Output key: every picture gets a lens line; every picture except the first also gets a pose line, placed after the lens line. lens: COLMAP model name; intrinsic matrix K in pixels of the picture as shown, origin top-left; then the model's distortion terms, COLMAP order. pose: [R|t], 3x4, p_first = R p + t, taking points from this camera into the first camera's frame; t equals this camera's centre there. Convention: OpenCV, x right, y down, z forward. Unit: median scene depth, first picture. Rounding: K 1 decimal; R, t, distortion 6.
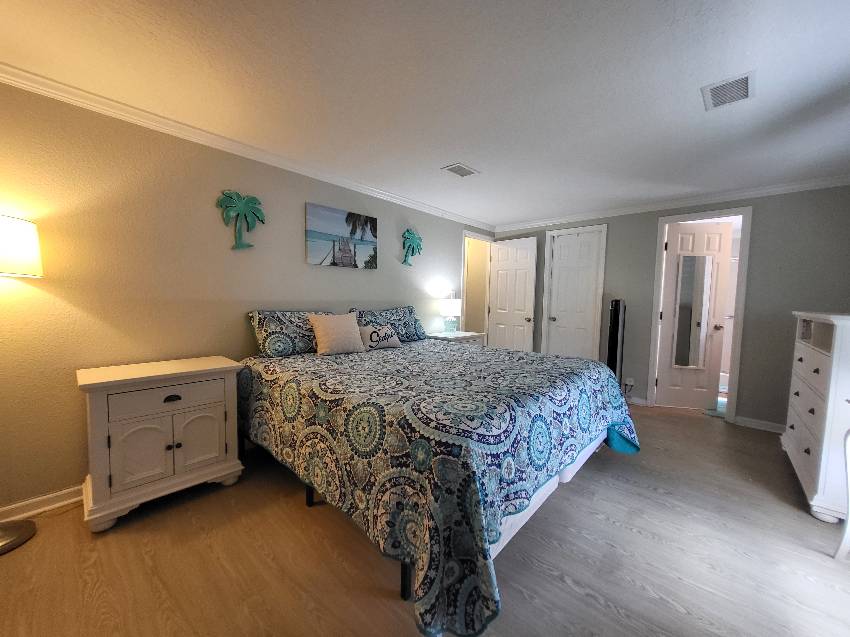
lens RADIAL K [[340.1, 0, 425.0], [0, 340.1, 318.5], [0, 0, 1]] dist [0.000384, -0.000069]
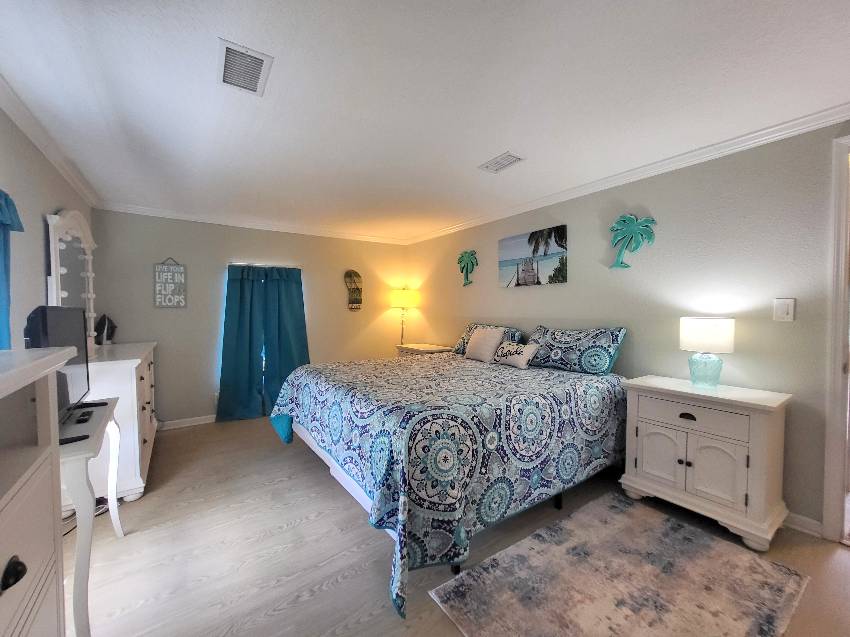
lens RADIAL K [[347.7, 0, 414.5], [0, 347.7, 324.3], [0, 0, 1]] dist [-0.000849, -0.000124]
pose [[-0.246622, 0.027953, -0.968709, 0.884517], [-0.054169, 0.997624, 0.042578, -0.057567], [0.967597, 0.062975, -0.244521, 0.914330]]
